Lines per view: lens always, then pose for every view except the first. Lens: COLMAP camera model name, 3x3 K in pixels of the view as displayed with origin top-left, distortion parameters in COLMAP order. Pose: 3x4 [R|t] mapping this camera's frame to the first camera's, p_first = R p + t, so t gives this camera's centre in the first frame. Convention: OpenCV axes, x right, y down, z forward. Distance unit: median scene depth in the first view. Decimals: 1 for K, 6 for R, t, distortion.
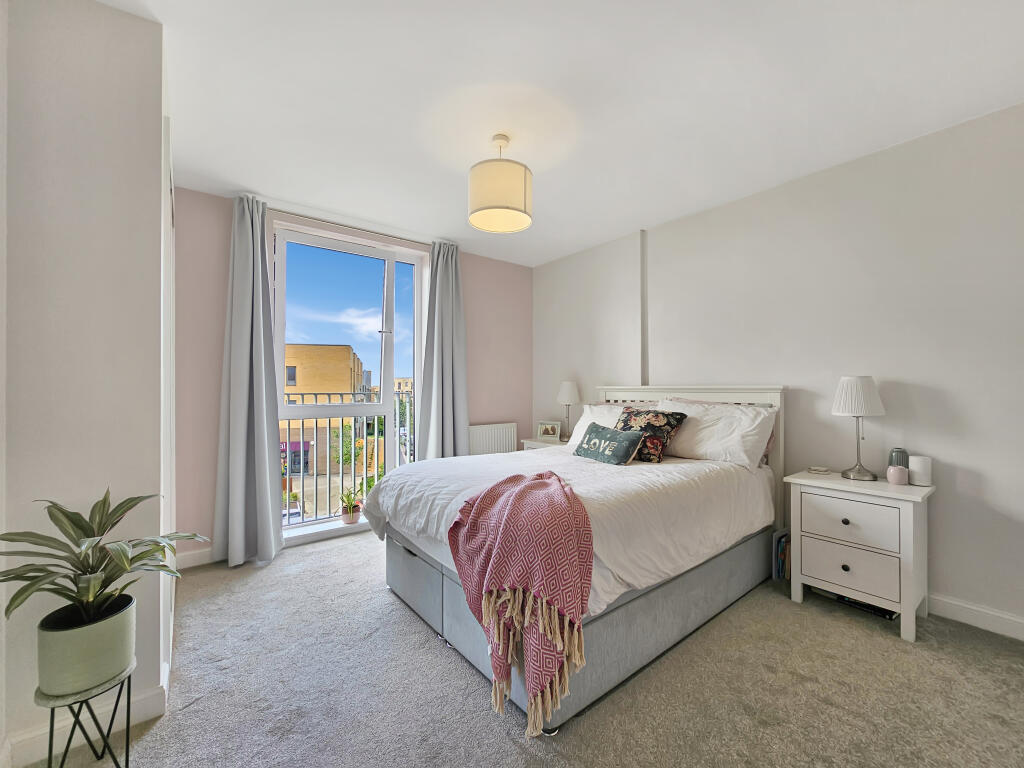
lens RADIAL K [[416.5, 0, 515.3], [0, 416.5, 386.8], [0, 0, 1]] dist [-0.001630, 0.000149]
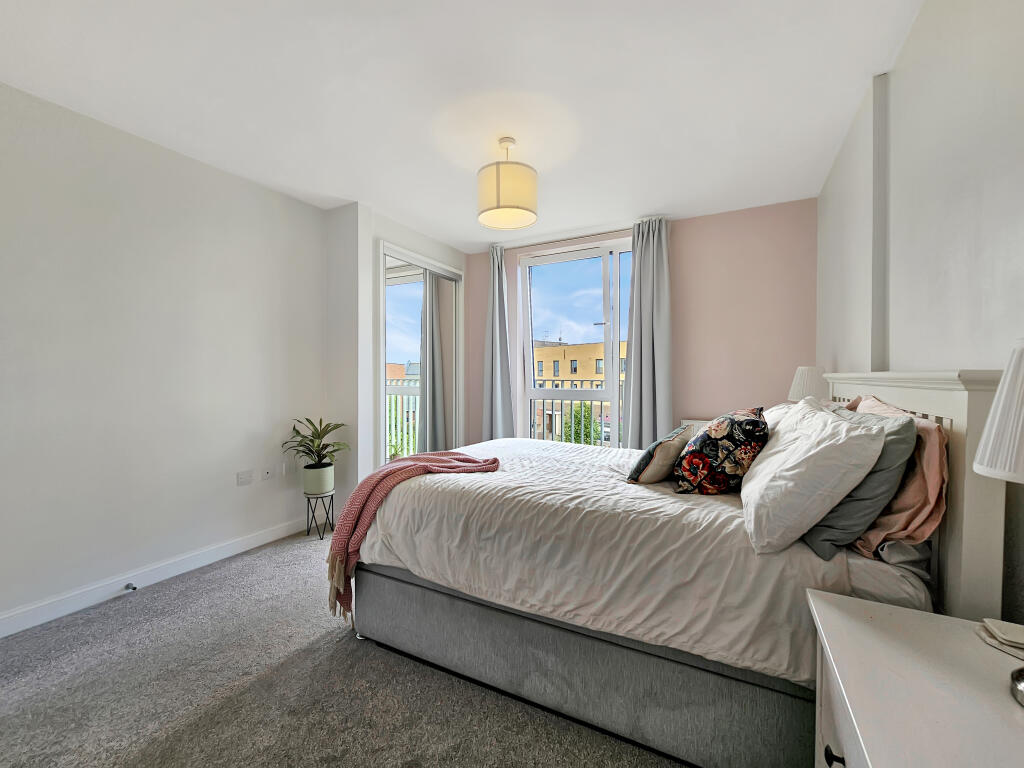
lens RADIAL K [[416.5, 0, 516.0], [0, 416.5, 380.8], [0, 0, 1]] dist [-0.001630, 0.000149]
pose [[0.405329, 0.012263, -0.914089, 0.693630], [0.002747, 0.999889, 0.014632, -0.000296], [0.914167, -0.008442, 0.405250, 0.427815]]
